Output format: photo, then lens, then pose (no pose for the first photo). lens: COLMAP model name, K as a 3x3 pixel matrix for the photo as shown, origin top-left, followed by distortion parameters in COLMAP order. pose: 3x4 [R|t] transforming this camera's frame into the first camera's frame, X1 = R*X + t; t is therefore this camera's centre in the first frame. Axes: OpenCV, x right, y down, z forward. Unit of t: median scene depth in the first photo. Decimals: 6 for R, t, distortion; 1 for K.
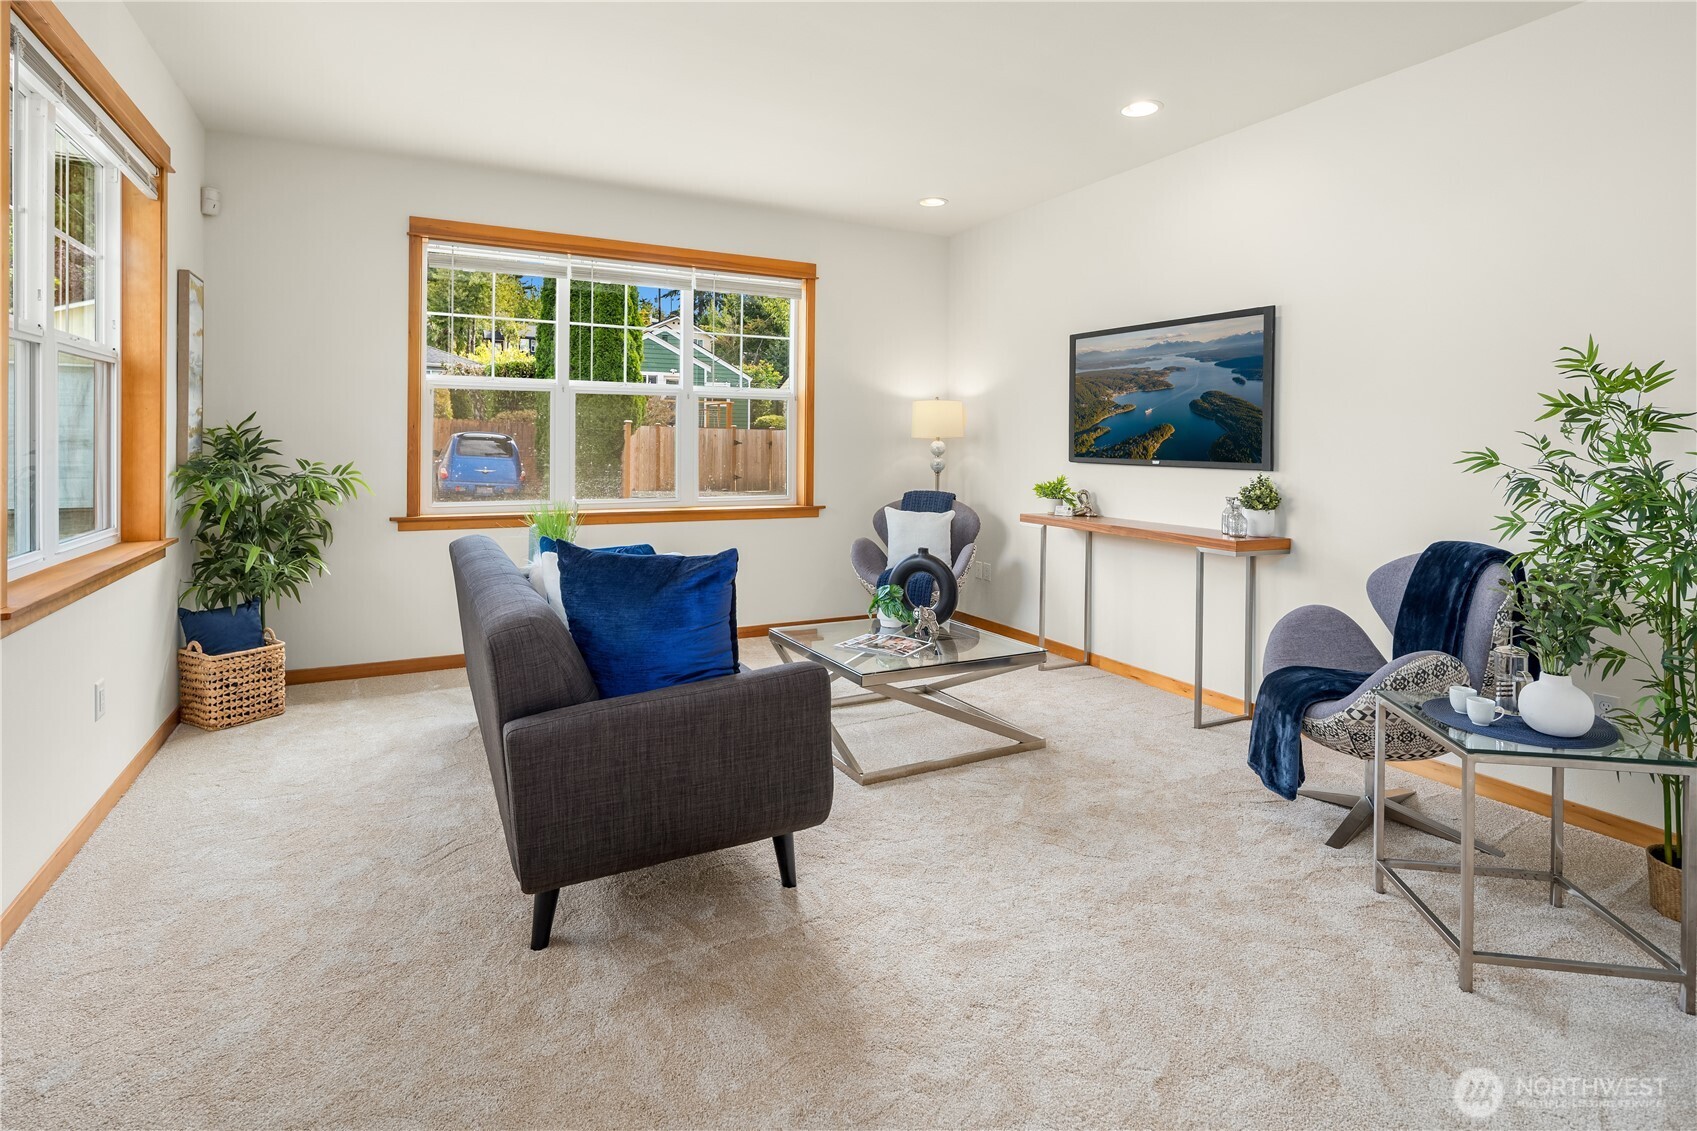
lens RADIAL K [[841.4, 0, 844.9], [0, 841.4, 435.9], [0, 0, 1]] dist [-0.000256, 0.000092]
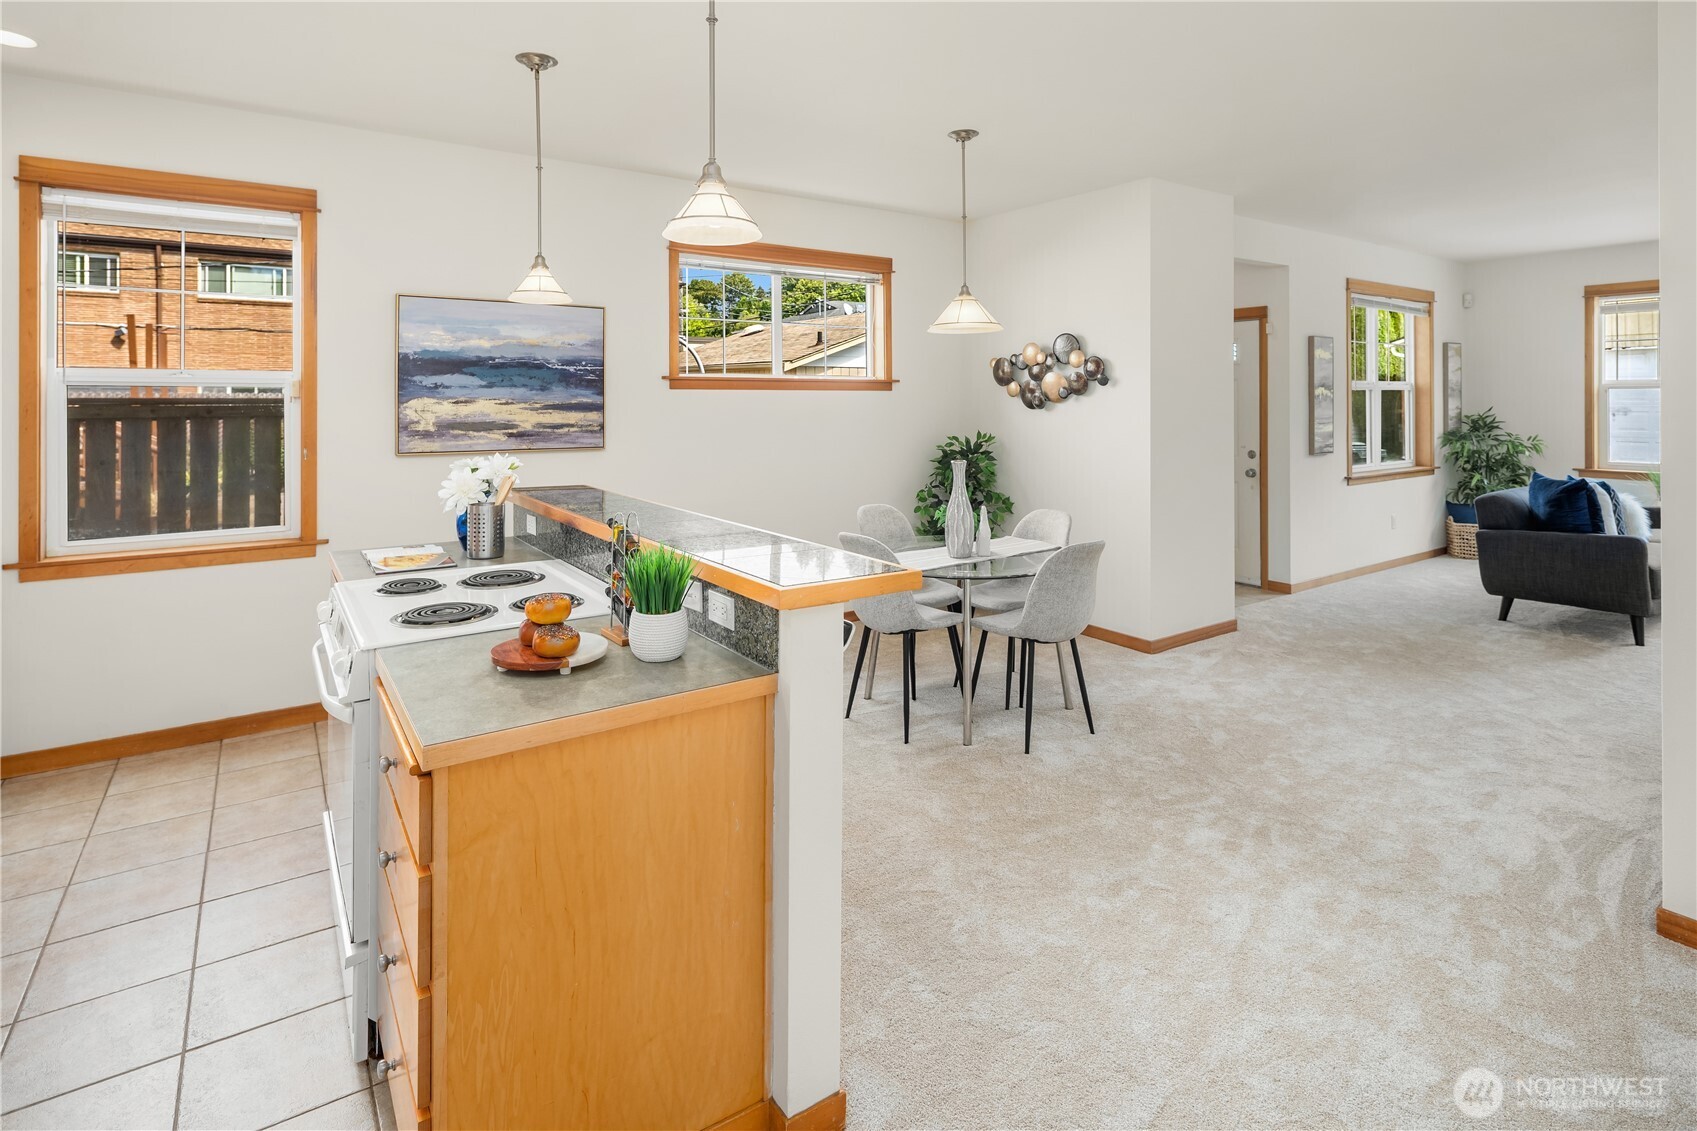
lens RADIAL K [[838.6, 0, 846.4], [0, 838.6, 404.5], [0, 0, 1]] dist [0.000926, -0.000061]
pose [[0.126969, -0.002782, -0.991903, 1.118992], [0.007856, 0.999968, -0.001799, -0.046668], [0.991876, -0.007564, 0.126987, -0.773176]]
